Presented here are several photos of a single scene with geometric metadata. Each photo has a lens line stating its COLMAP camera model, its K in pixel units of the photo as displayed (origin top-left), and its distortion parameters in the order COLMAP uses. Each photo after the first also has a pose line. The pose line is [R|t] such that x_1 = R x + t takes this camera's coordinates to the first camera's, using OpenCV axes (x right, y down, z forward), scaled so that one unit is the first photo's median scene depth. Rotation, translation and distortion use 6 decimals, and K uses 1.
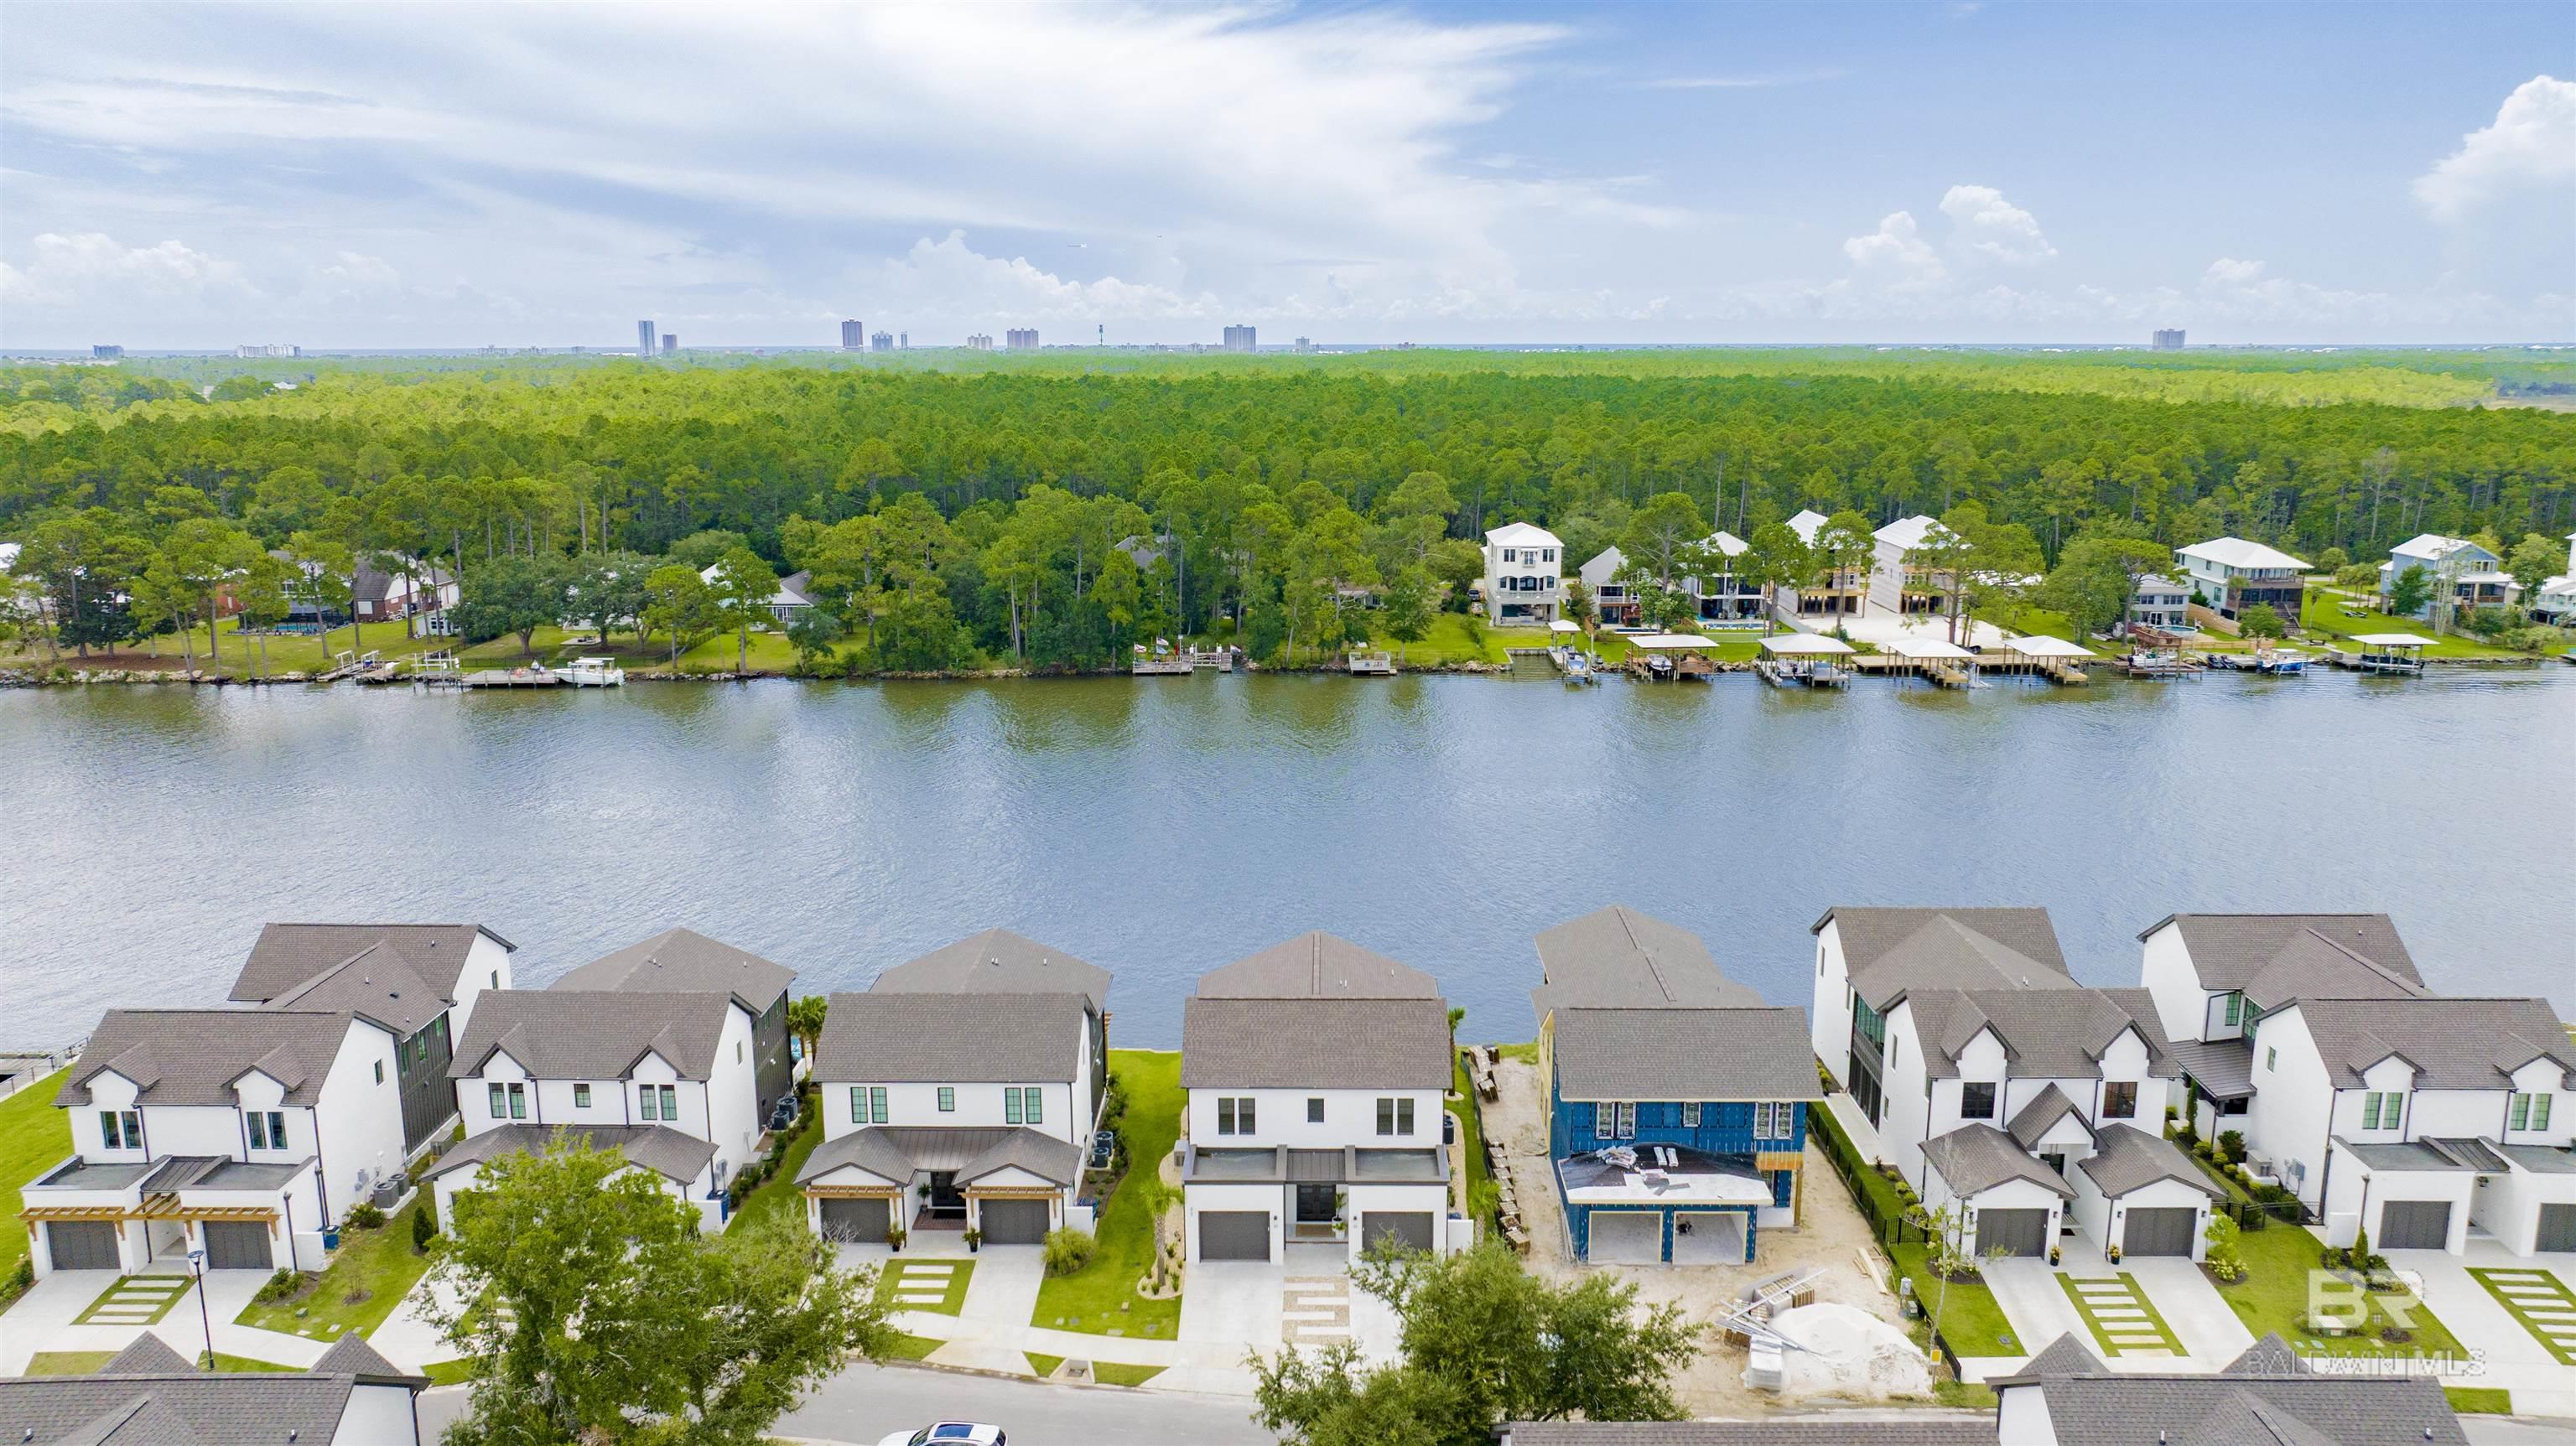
lens RADIAL K [[1804.3, 0, 1302.7], [0, 1804.3, 715.5], [0, 0, 1]] dist [-0.019113, 0.002779]
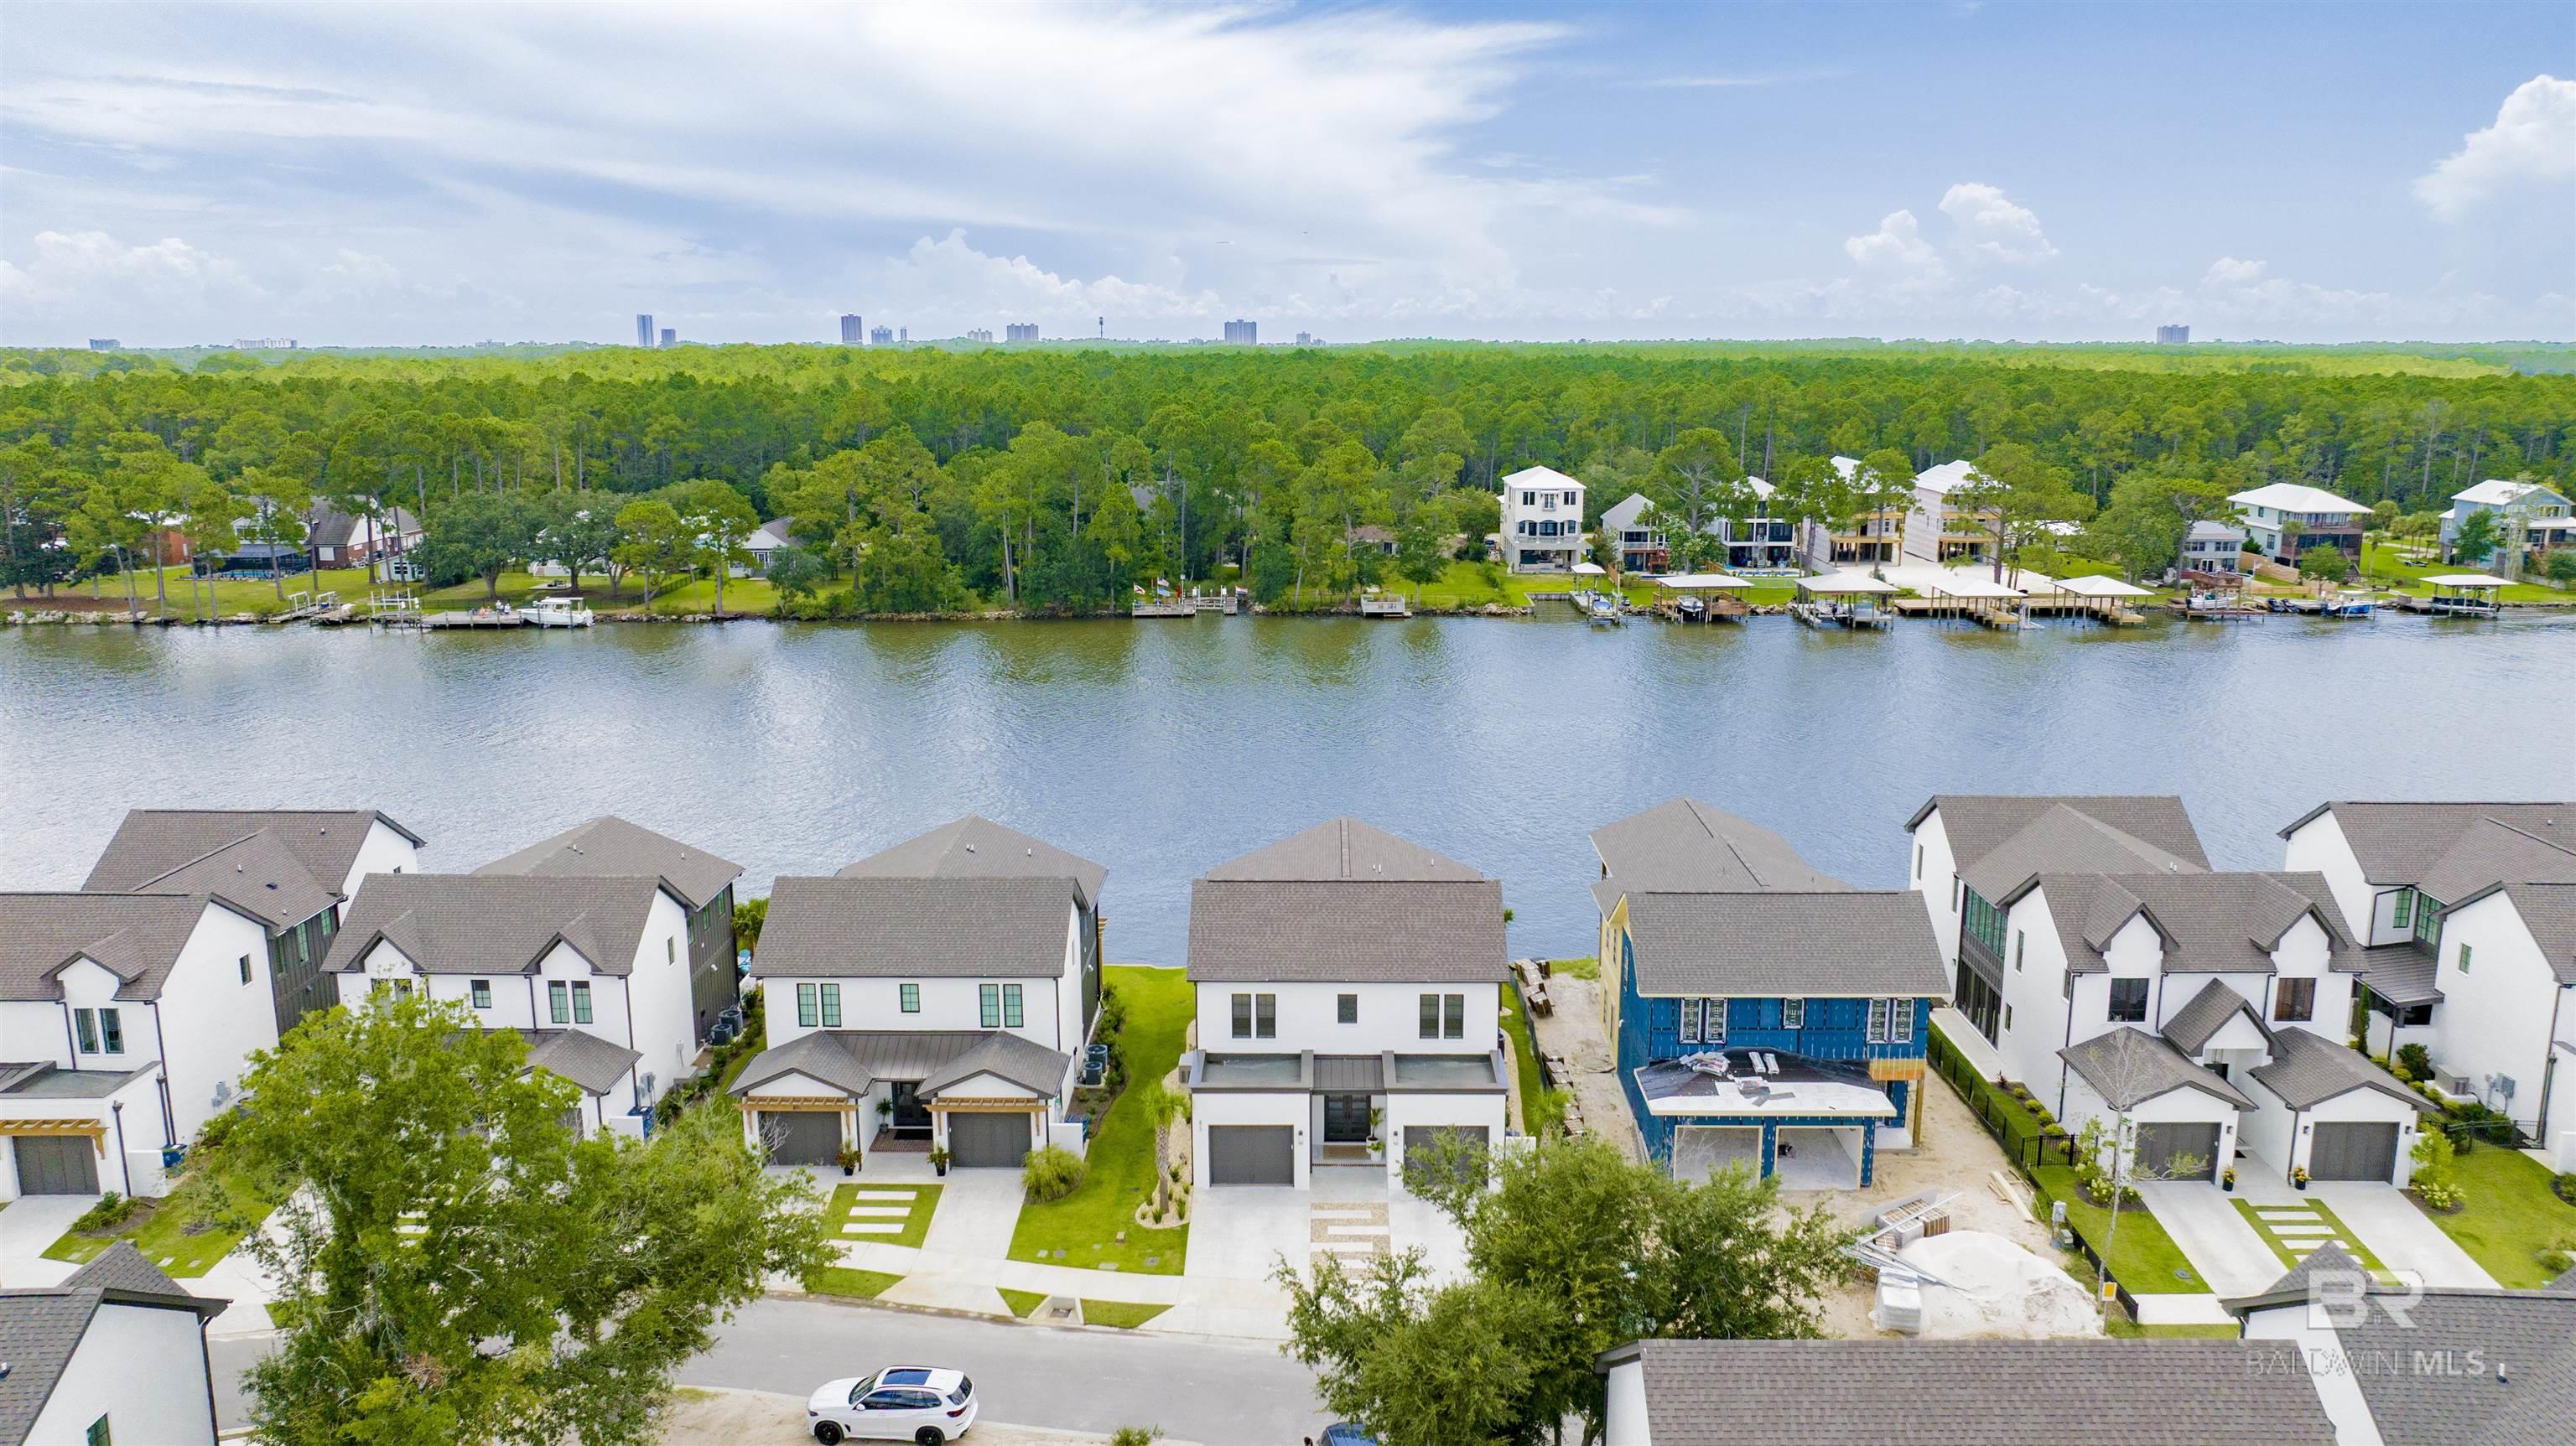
lens RADIAL K [[1804.3, 0, 1302.7], [0, 1804.3, 715.5], [0, 0, 1]] dist [-0.019113, 0.002779]
pose [[1.000000, 0.000641, -0.000100, -0.010353], [-0.000641, 1.000000, 0.000056, 0.062096], [0.000100, -0.000055, 1.000000, 0.118920]]
